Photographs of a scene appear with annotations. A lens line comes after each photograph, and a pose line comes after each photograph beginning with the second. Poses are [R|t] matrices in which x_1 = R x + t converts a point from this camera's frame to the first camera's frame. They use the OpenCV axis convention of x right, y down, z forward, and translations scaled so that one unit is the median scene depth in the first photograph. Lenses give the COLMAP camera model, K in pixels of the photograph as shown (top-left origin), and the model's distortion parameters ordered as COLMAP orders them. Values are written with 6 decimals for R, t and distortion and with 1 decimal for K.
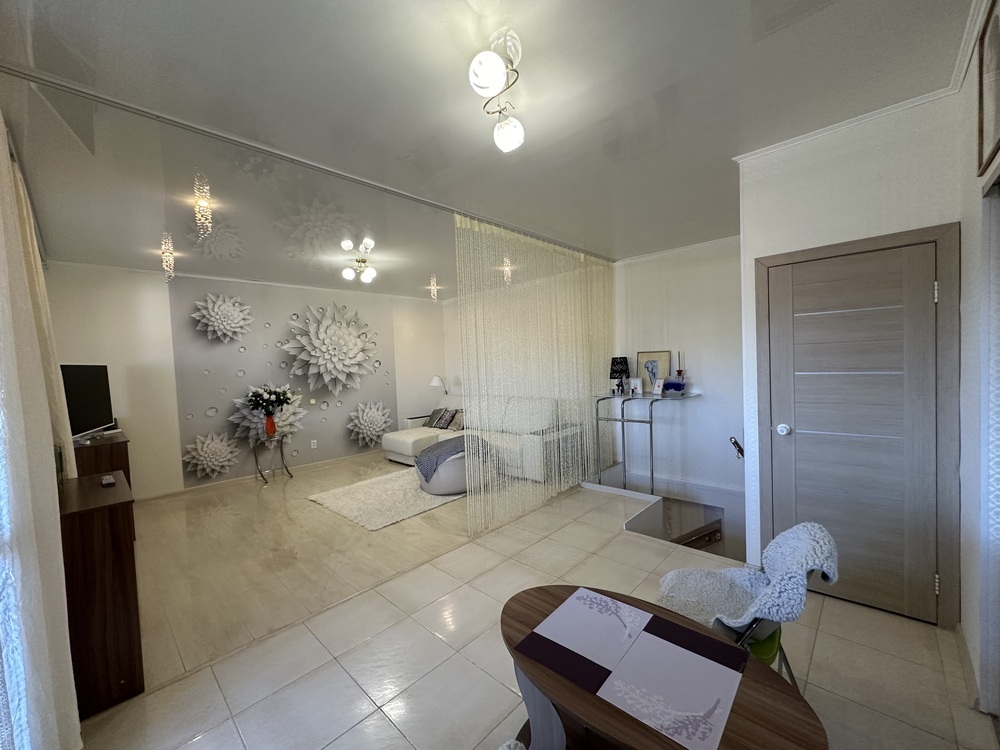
lens RADIAL K [[396.8, 0, 498.2], [0, 396.8, 376.8], [0, 0, 1]] dist [-0.004296, -0.000401]
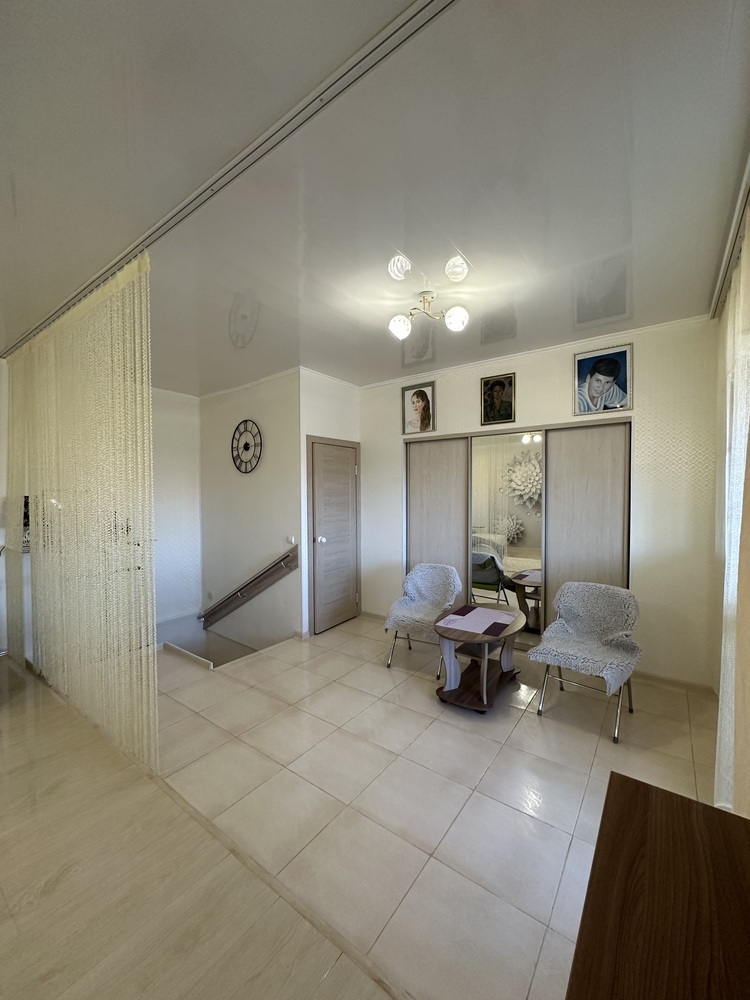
lens RADIAL K [[396.8, 0, 373.4], [0, 396.8, 501.0], [0, 0, 1]] dist [-0.004296, -0.000401]
pose [[-0.125039, 0.021290, 0.991923, -0.478616], [0.049537, 0.998657, -0.015190, 0.002664], [-0.990914, 0.047237, -0.125926, 0.473286]]
